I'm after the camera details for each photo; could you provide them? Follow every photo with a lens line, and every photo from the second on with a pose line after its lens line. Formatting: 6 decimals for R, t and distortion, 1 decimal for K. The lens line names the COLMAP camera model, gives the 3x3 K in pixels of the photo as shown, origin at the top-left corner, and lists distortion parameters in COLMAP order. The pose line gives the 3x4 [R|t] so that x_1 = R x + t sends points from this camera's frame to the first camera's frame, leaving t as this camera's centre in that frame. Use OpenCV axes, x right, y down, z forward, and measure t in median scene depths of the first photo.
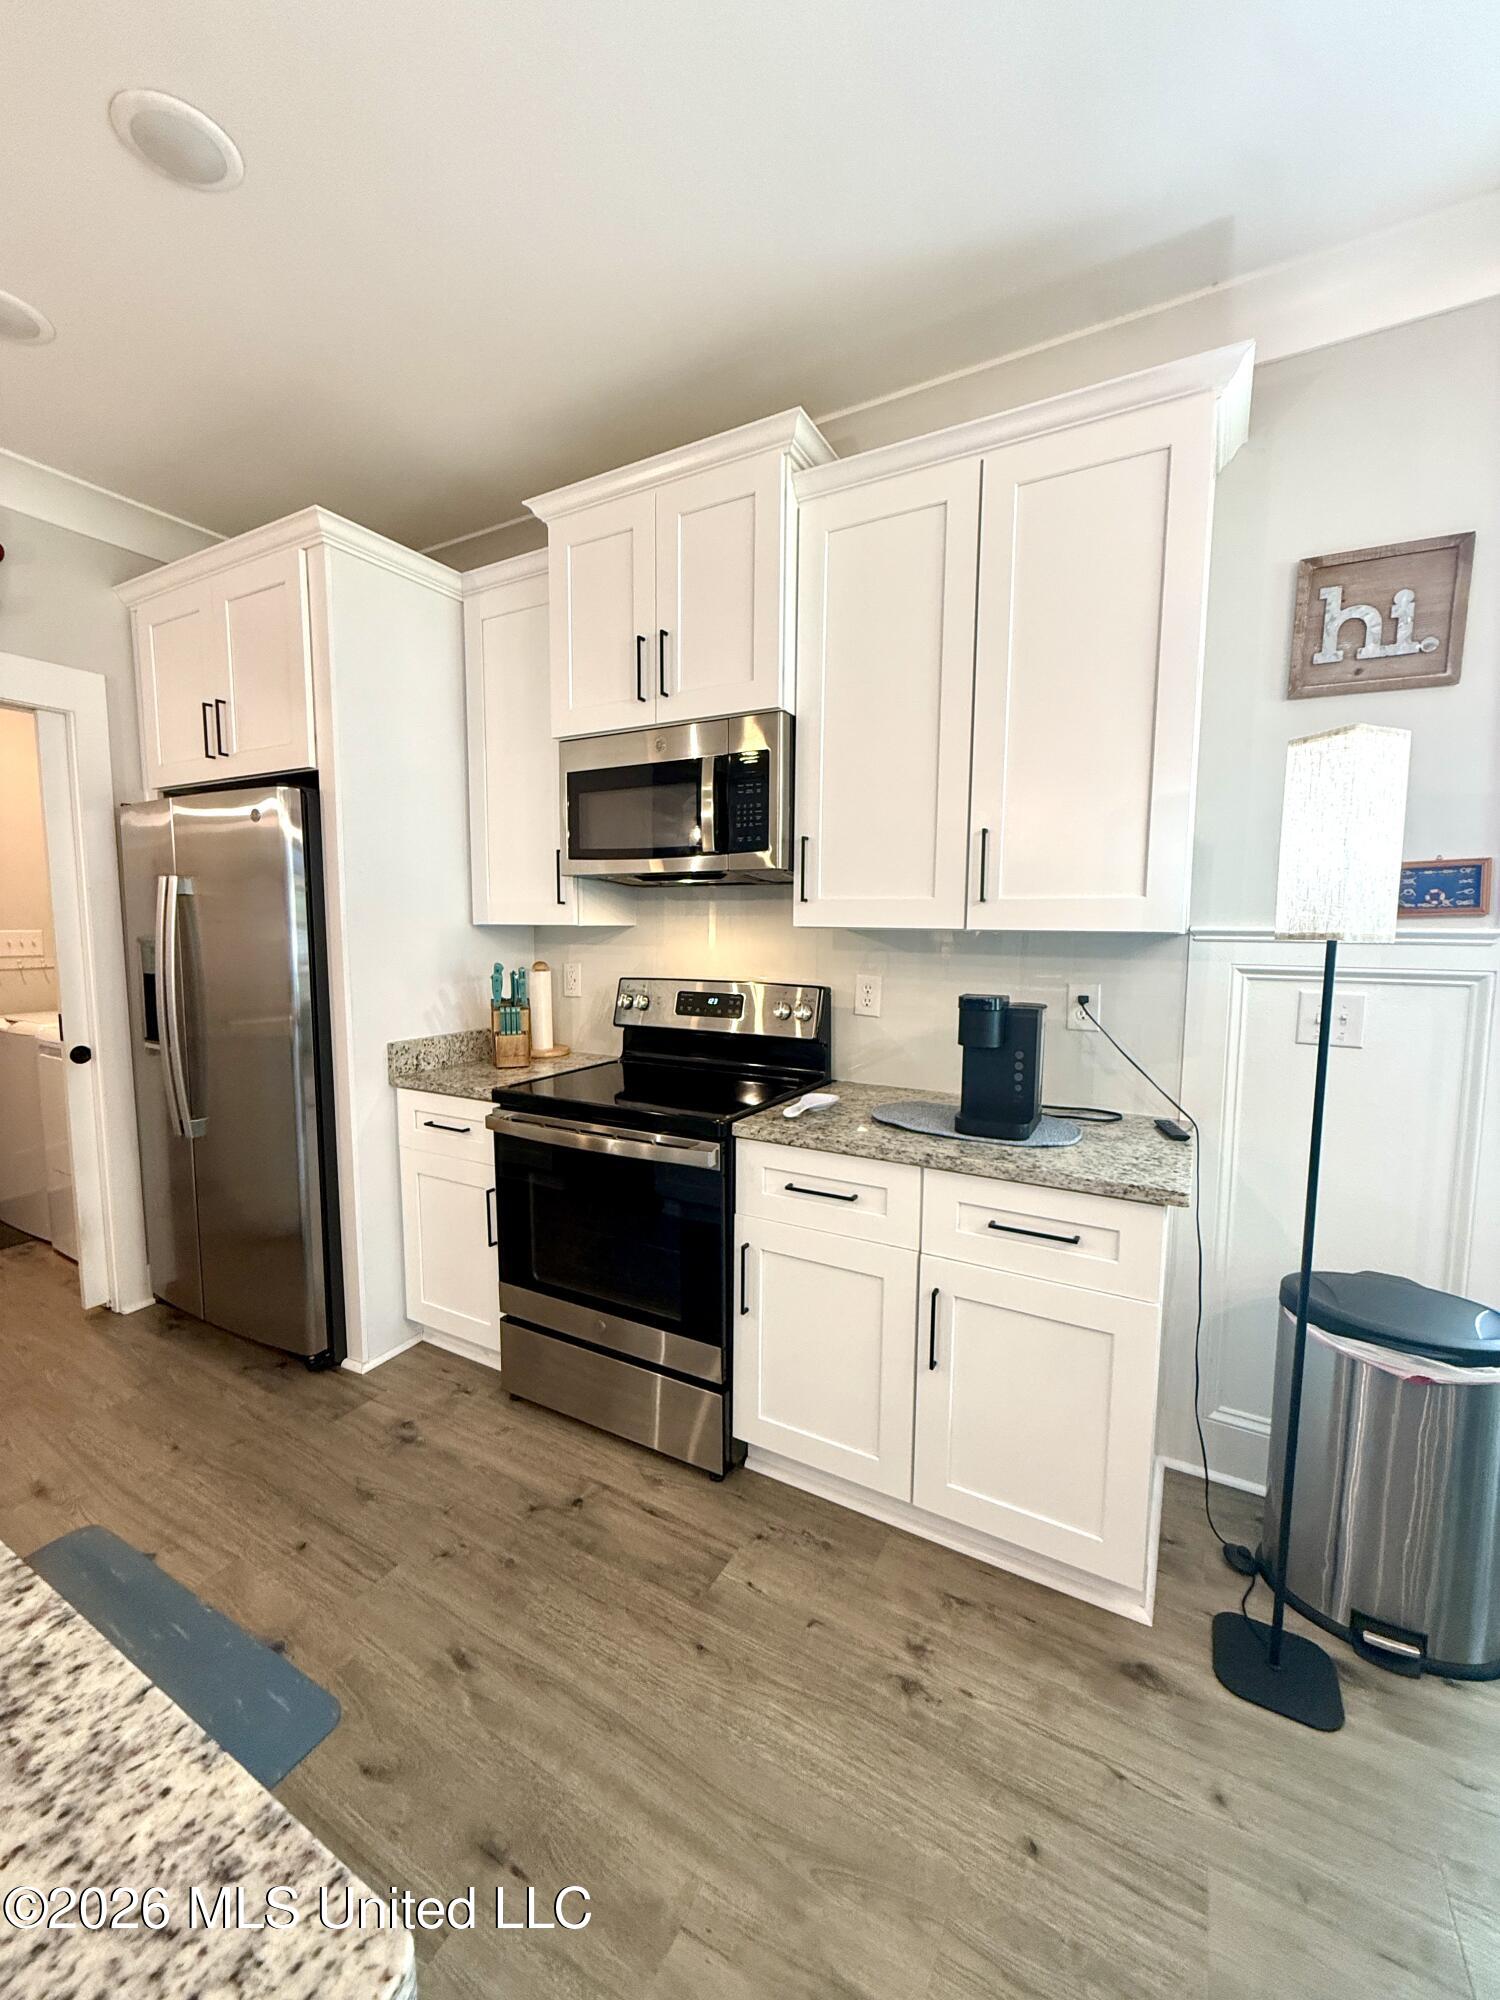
lens RADIAL K [[798.8, 0, 749.5], [0, 798.8, 995.7], [0, 0, 1]] dist [0.000858, -0.000287]
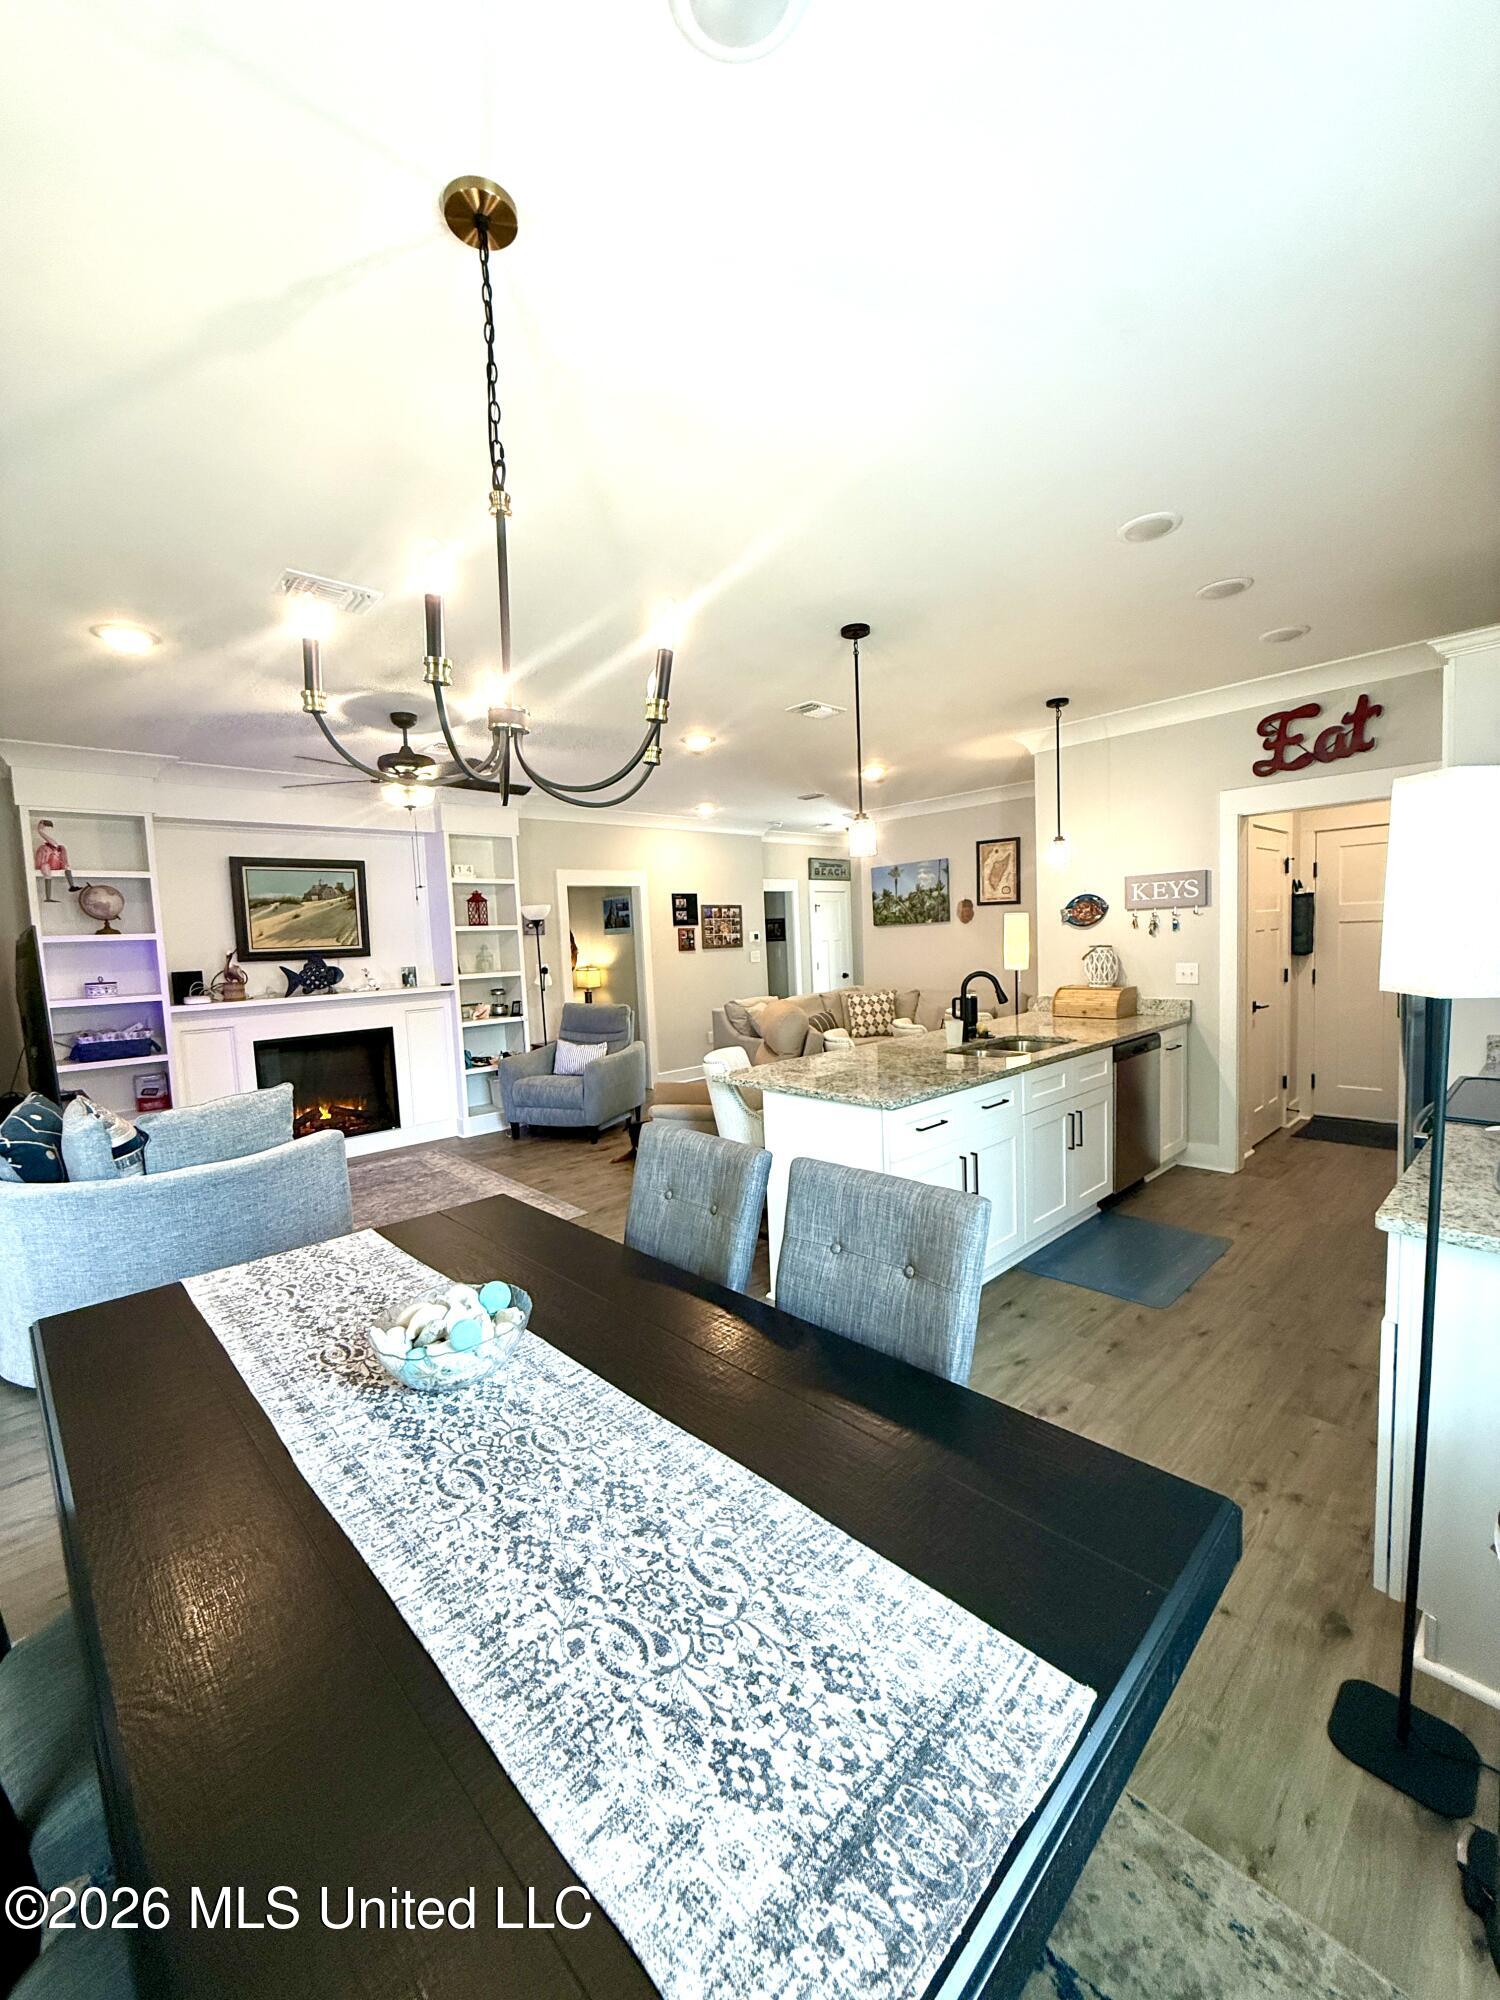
lens RADIAL K [[798.8, 0, 749.5], [0, 798.8, 995.7], [0, 0, 1]] dist [0.000858, -0.000287]
pose [[-0.297444, 0.080809, -0.951313, 1.321231], [-0.051104, 0.993636, 0.100382, -0.083933], [0.953371, 0.078474, -0.291421, 0.351576]]
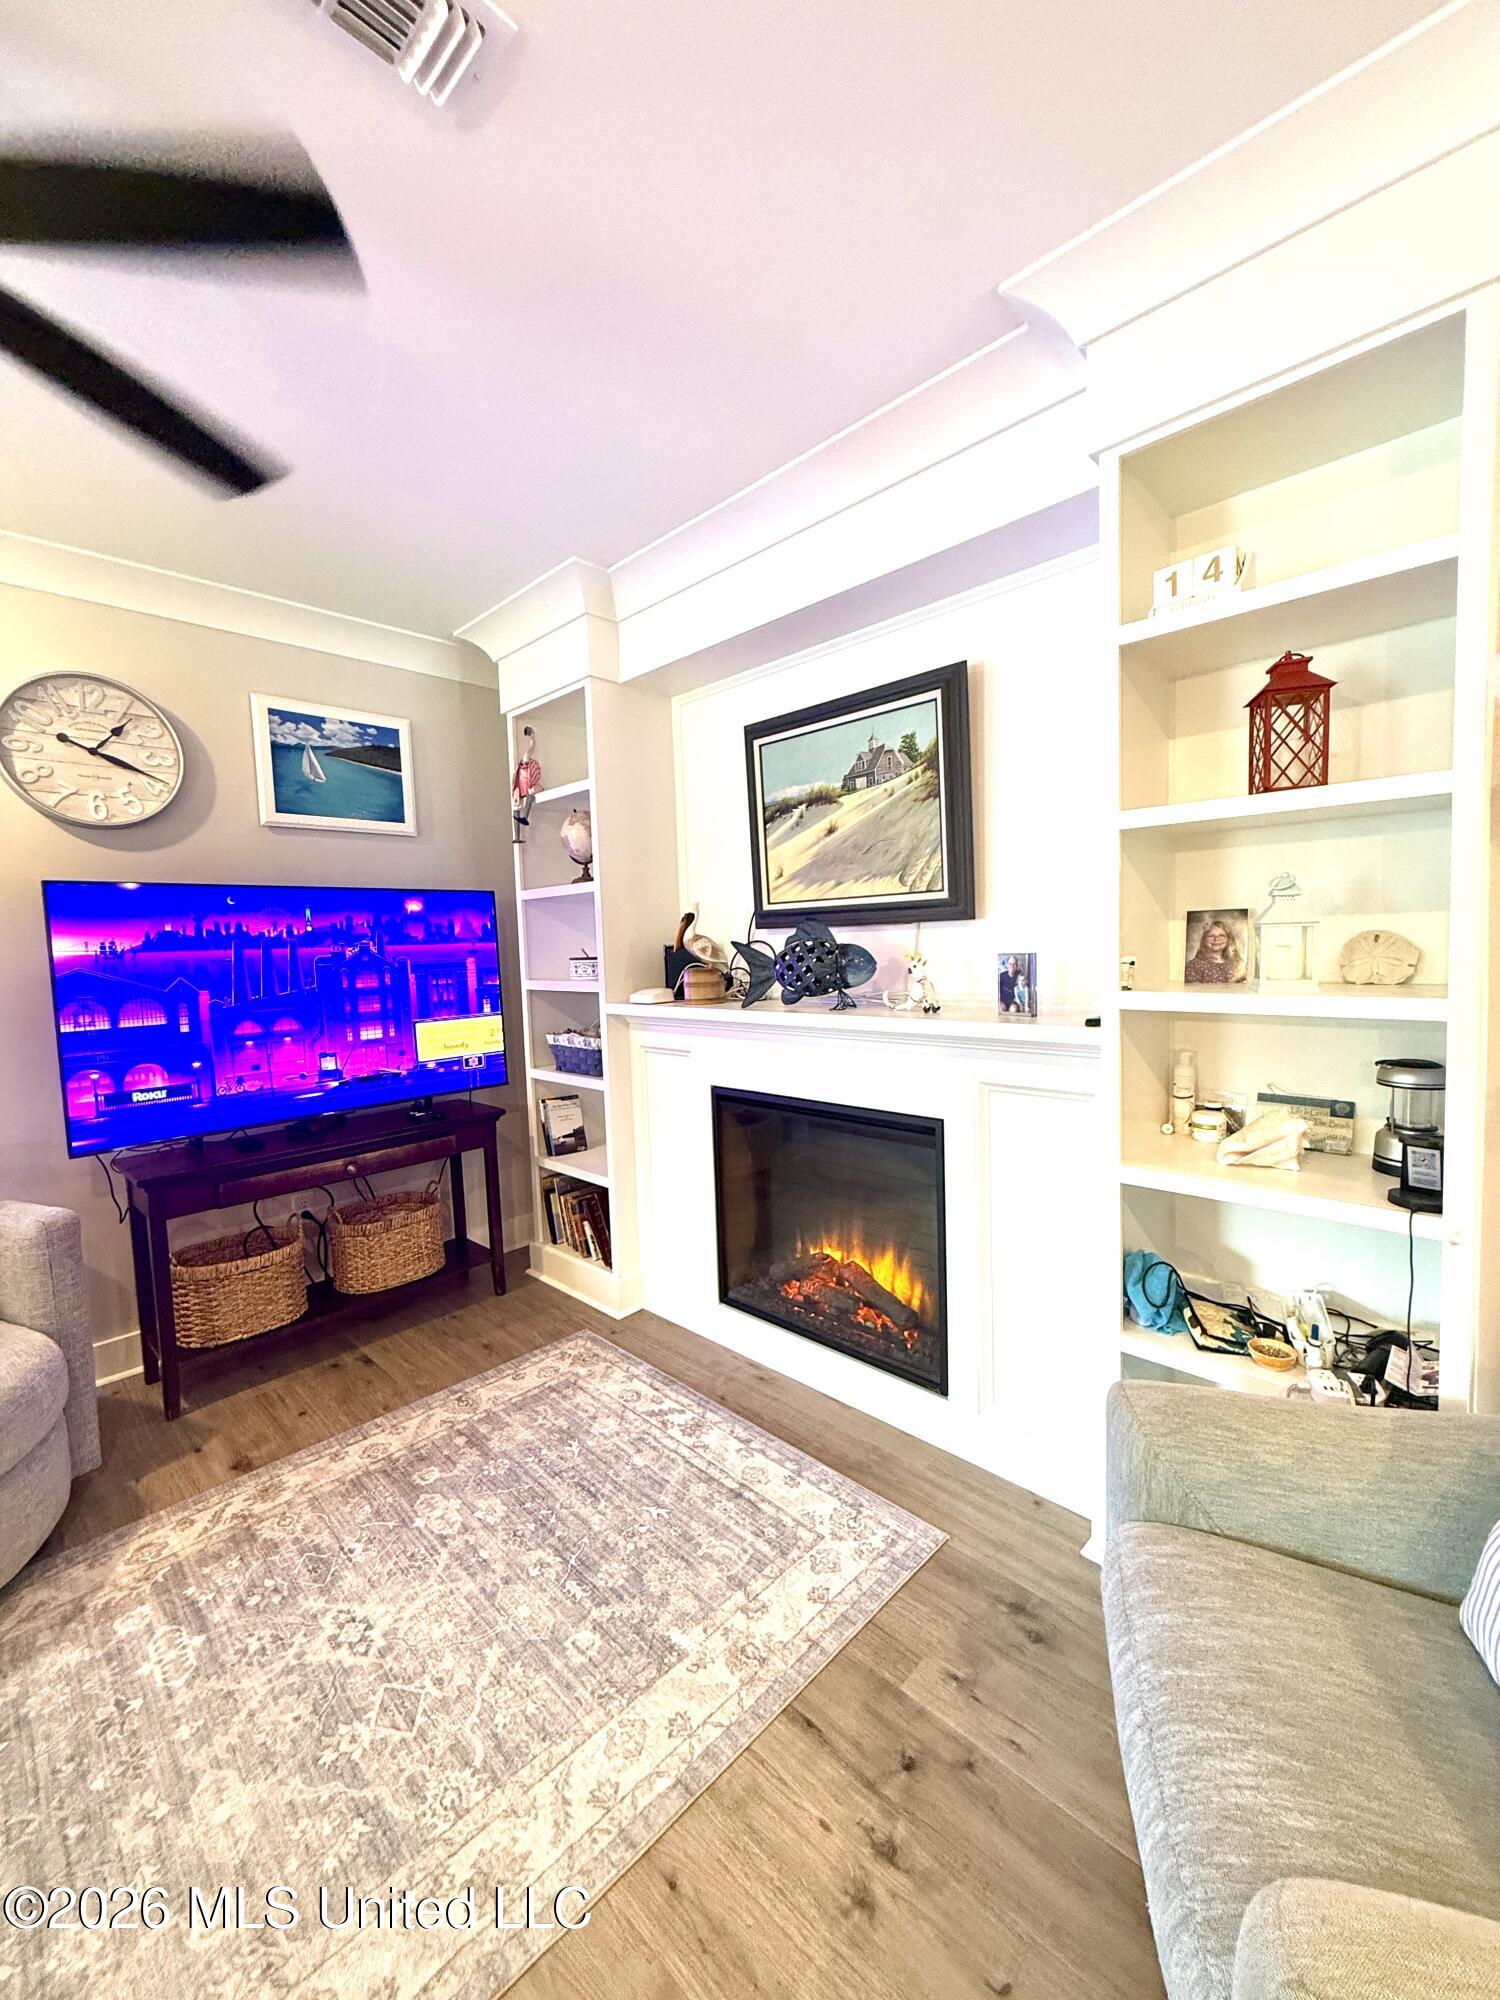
lens RADIAL K [[798.8, 0, 749.5], [0, 798.8, 995.7], [0, 0, 1]] dist [0.000858, -0.000287]
pose [[-0.967242, 0.013040, 0.253522, -1.237546], [0.056045, 0.985006, 0.163161, 0.054558], [-0.247593, 0.172025, -0.953470, -0.778219]]
